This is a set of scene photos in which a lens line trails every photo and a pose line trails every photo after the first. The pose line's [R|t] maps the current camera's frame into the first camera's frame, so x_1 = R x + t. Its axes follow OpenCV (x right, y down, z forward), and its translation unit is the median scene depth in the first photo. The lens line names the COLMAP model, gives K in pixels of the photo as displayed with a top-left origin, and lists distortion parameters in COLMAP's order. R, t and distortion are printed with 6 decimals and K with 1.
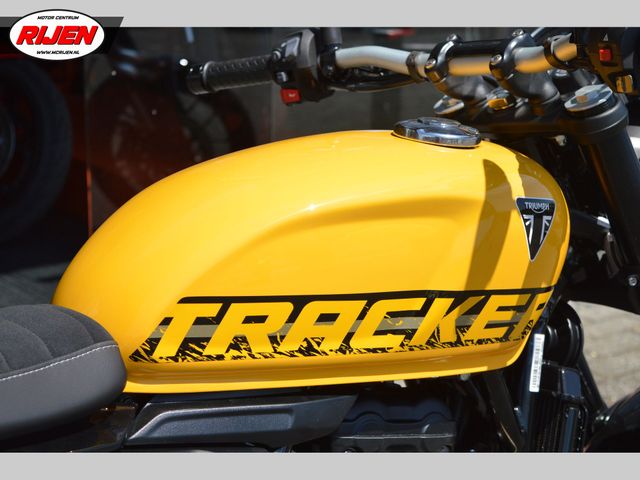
lens RADIAL K [[1426.4, 0, 320.4], [0, 1426.4, 240.3], [0, 0, 1]] dist [0.166856, 0.000000]
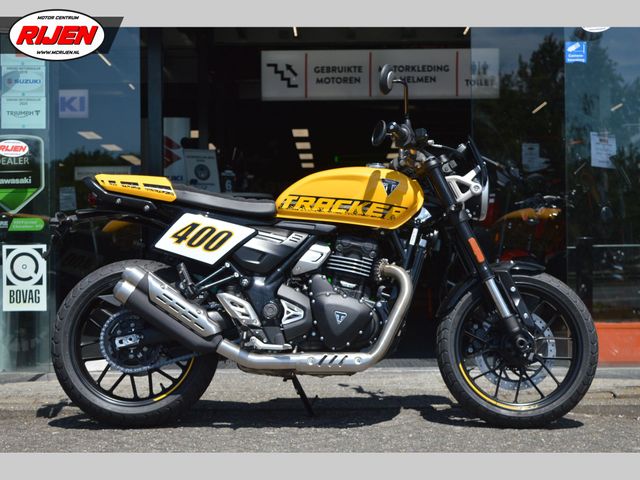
lens RADIAL K [[1426.4, 0, 321.5], [0, 1426.4, 242.8], [0, 0, 1]] dist [0.166856, 0.000000]
pose [[0.796797, -0.024296, -0.603758, 2.407024], [-0.140667, 0.964280, -0.224447, 1.059515], [0.587645, 0.263768, 0.764918, -2.049867]]
